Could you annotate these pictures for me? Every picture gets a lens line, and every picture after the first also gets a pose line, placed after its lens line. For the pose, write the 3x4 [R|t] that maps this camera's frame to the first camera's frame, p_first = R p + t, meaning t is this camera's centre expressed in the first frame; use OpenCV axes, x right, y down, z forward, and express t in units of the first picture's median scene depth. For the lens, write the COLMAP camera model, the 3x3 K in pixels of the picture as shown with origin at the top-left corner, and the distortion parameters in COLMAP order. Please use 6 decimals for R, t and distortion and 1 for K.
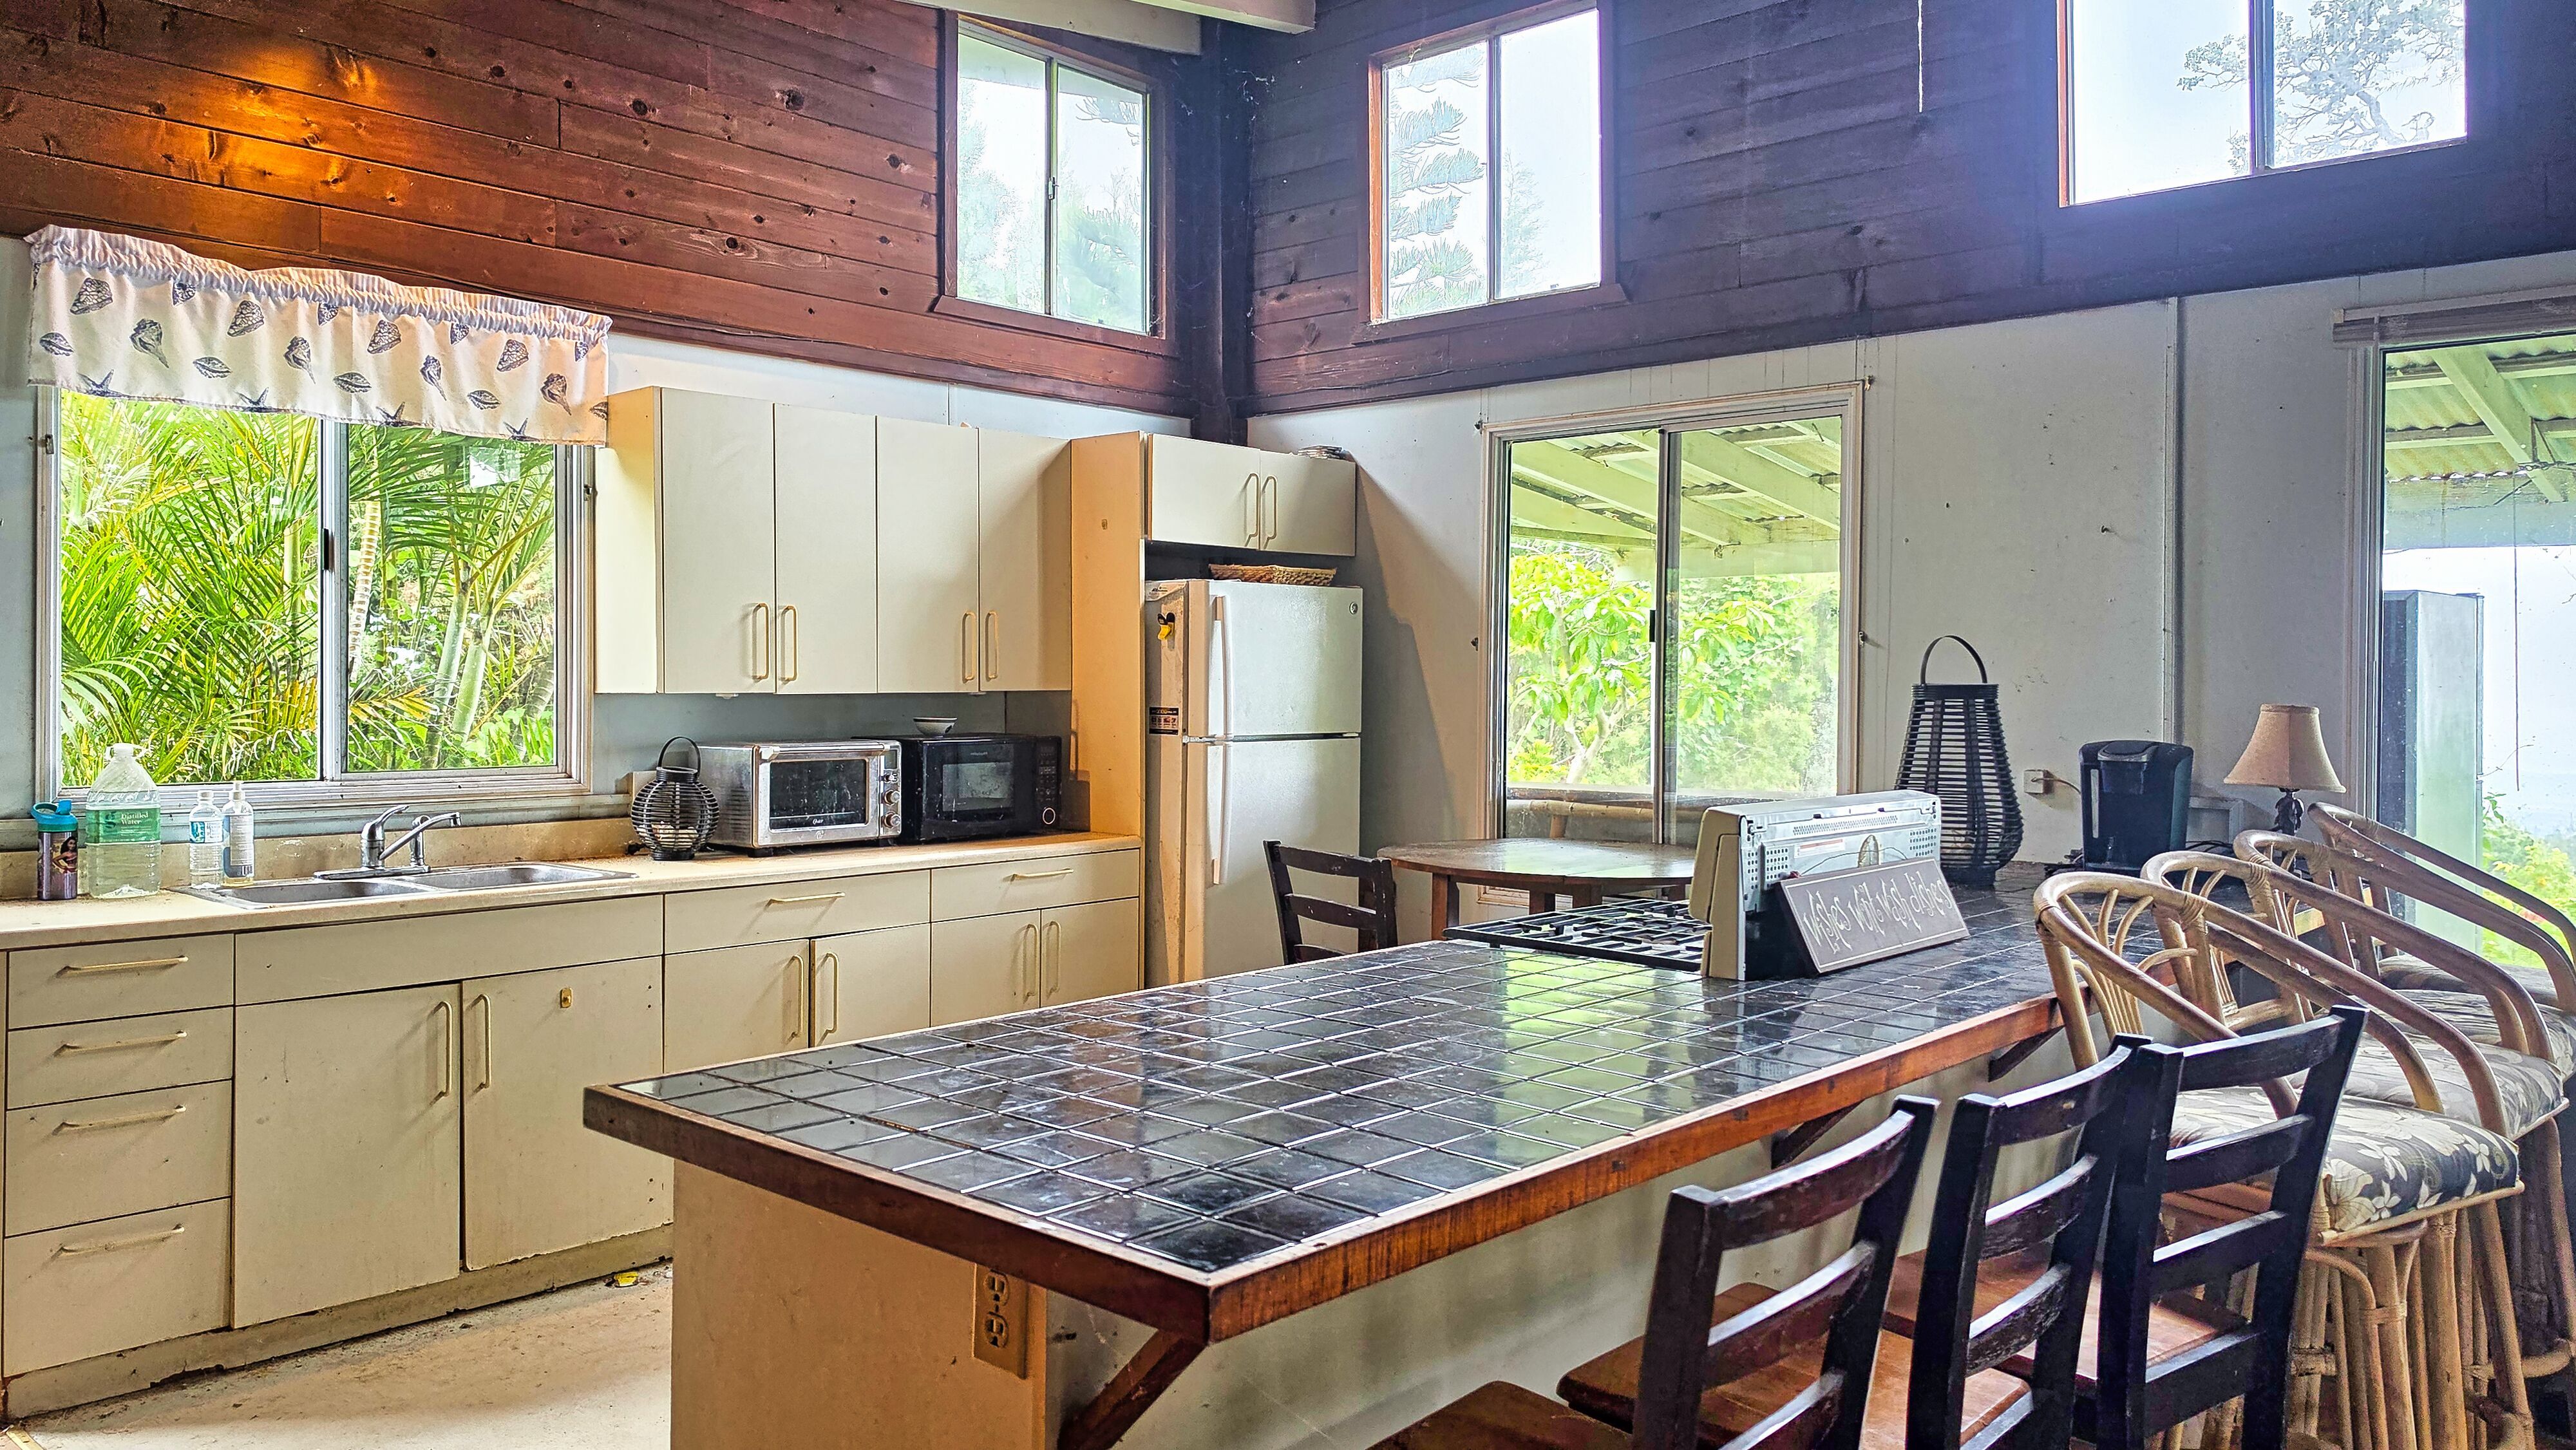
lens RADIAL K [[1833.4, 0, 1292.8], [0, 1833.4, 687.6], [0, 0, 1]] dist [0.096120, -0.141192]
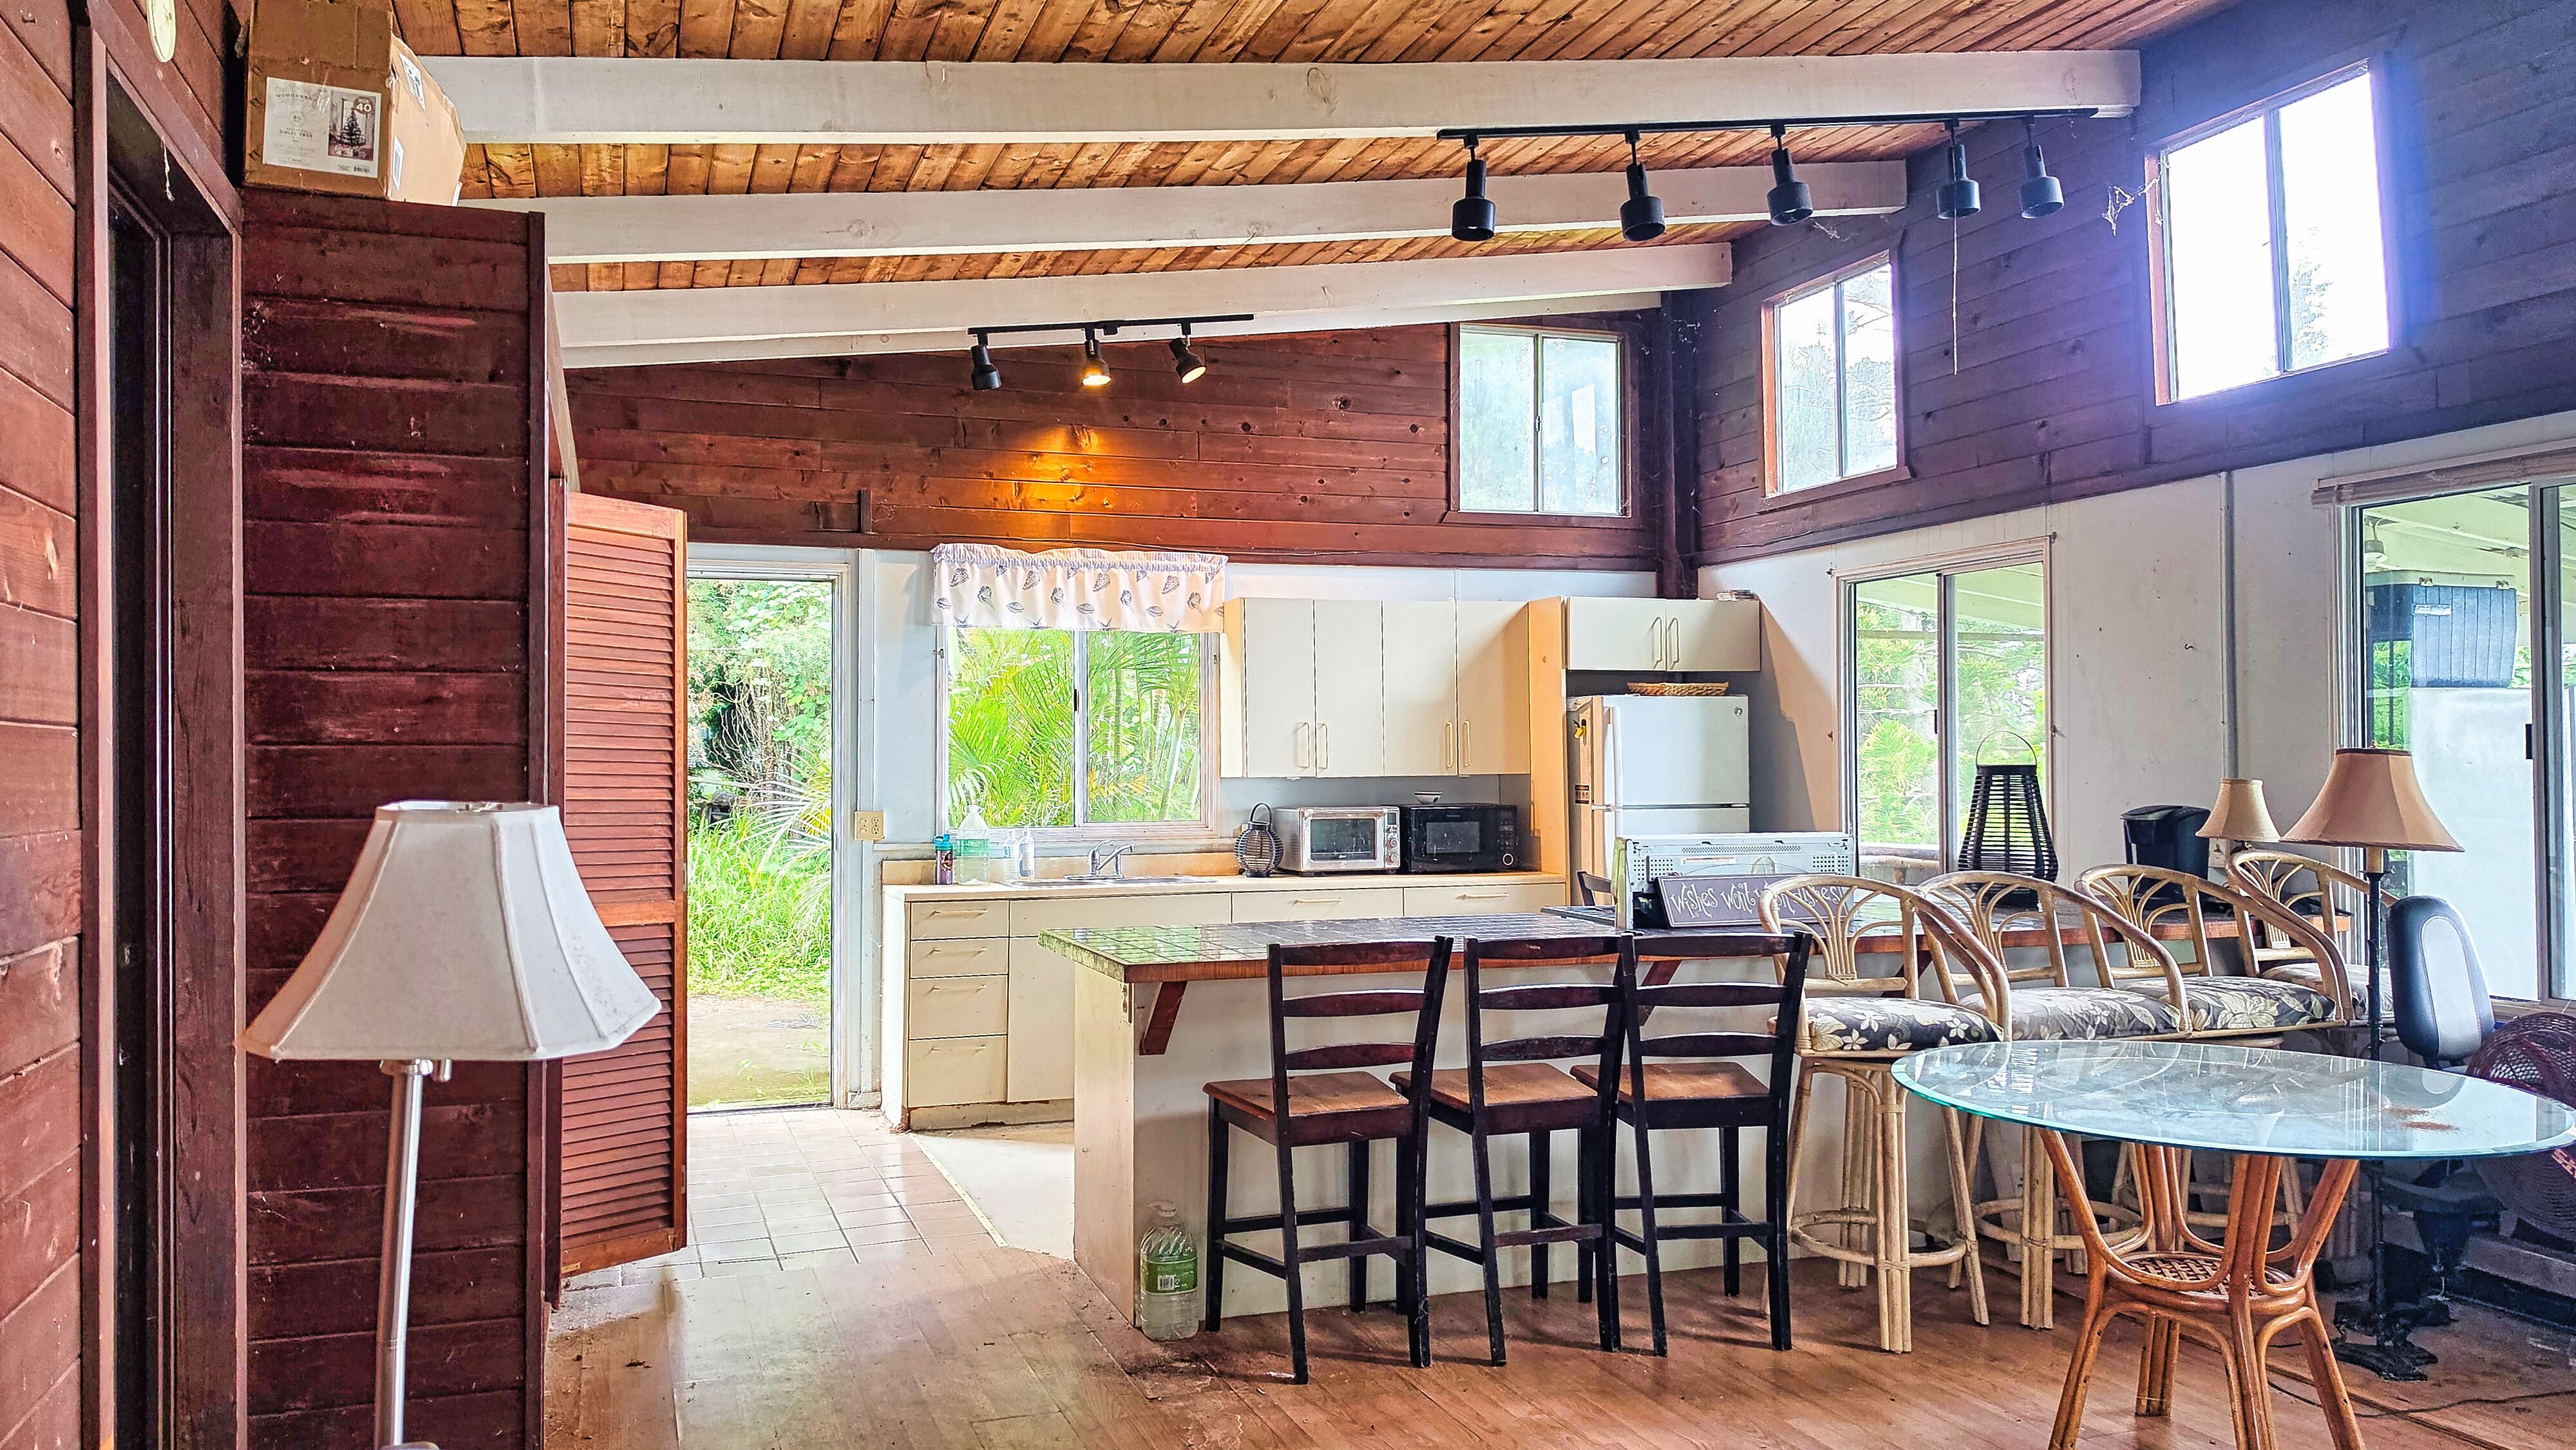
lens RADIAL K [[1860.5, 0, 1286.3], [0, 1860.5, 716.9], [0, 0, 1]] dist [0.086278, -0.123313]
pose [[0.881234, -0.023102, -0.472115, 0.452863], [0.009745, 0.999481, -0.030718, 0.000027], [0.472579, 0.022469, 0.881002, -0.439706]]
